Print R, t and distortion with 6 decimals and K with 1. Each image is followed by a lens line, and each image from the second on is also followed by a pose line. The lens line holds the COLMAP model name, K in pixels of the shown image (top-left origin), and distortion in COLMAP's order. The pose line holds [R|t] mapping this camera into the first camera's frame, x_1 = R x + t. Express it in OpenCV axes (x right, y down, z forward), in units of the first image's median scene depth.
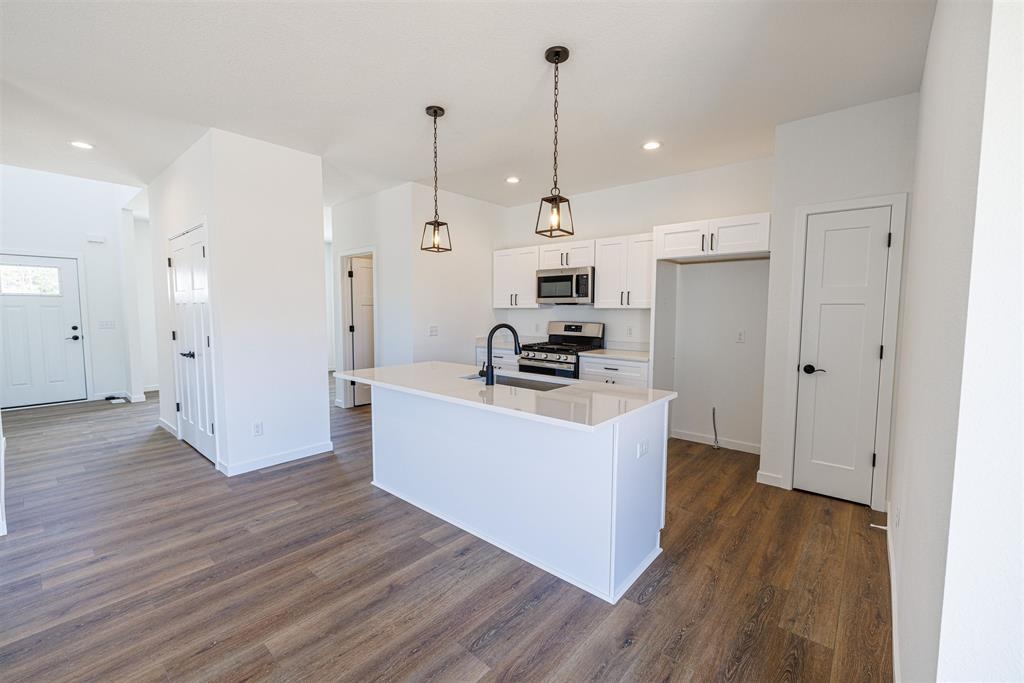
lens RADIAL K [[426.6, 0, 511.5], [0, 426.6, 345.8], [0, 0, 1]] dist [0.000473, 0.000138]
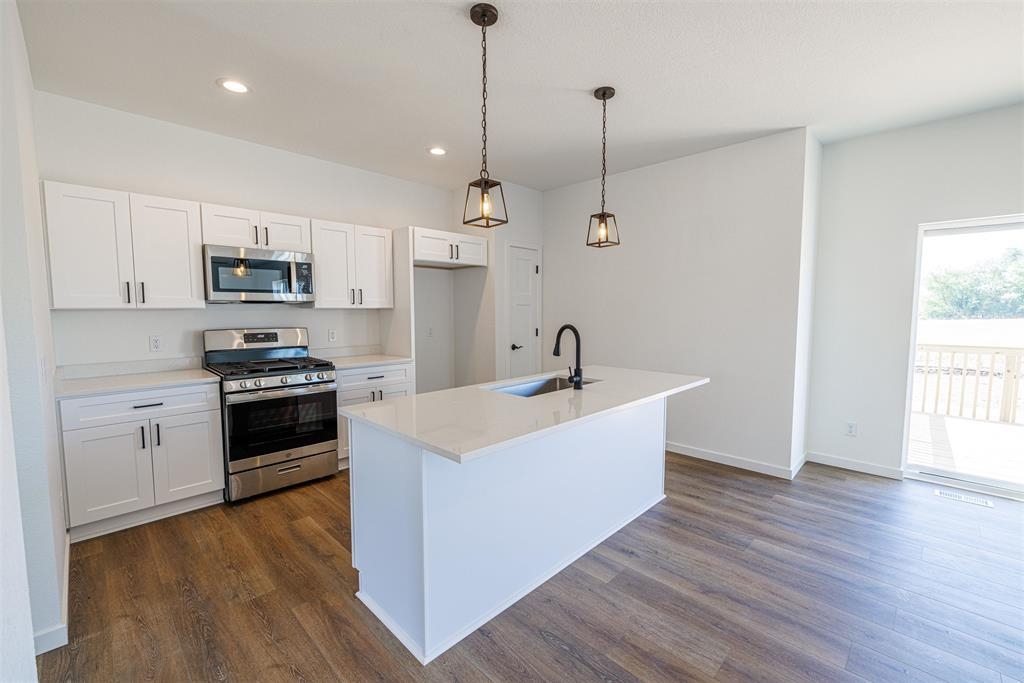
lens RADIAL K [[427.0, 0, 512.0], [0, 427.0, 341.5], [0, 0, 1]] dist [-0.000098, -0.000135]
pose [[0.067019, -0.081954, 0.994380, -0.994157], [0.089308, 0.993113, 0.075831, -0.098268], [-0.993747, 0.083724, 0.073877, 1.059012]]
